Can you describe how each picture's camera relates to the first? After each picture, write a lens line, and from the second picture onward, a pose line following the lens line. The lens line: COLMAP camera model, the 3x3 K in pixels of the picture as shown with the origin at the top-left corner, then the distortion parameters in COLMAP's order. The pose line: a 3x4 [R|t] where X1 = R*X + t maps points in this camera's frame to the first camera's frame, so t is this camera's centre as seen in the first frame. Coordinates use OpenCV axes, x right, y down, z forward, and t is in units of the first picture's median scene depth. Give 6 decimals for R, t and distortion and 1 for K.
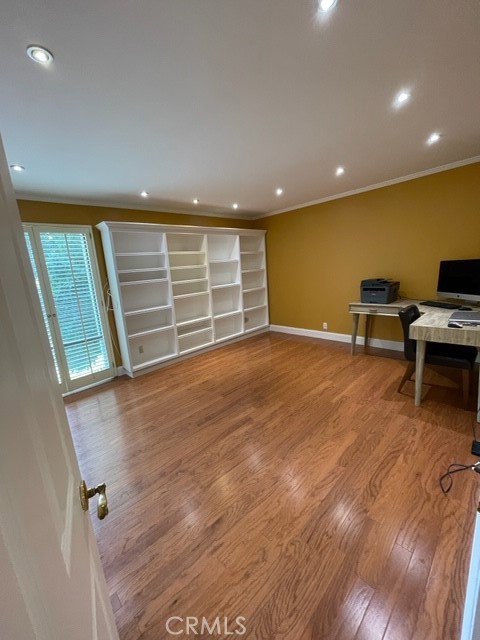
lens RADIAL K [[258.2, 0, 234.7], [0, 258.2, 319.0], [0, 0, 1]] dist [0.001210, 0.000100]
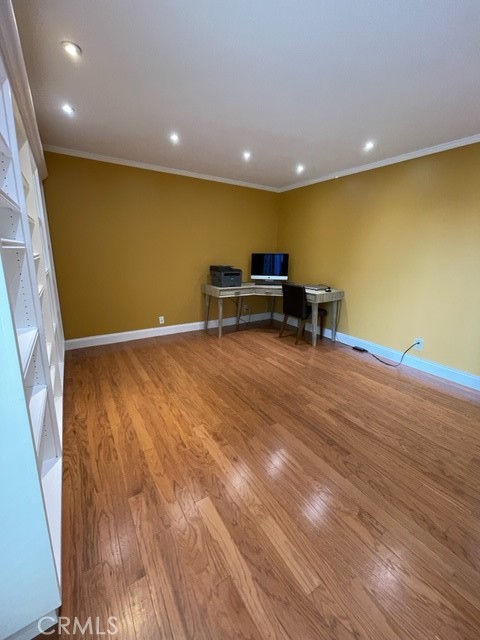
lens RADIAL K [[258.2, 0, 234.7], [0, 258.2, 319.0], [0, 0, 1]] dist [0.001210, 0.000100]
pose [[0.183882, -0.171534, 0.967865, -0.644819], [0.157236, 0.977109, 0.143300, -0.091590], [-0.970291, 0.125833, 0.206644, 0.845707]]
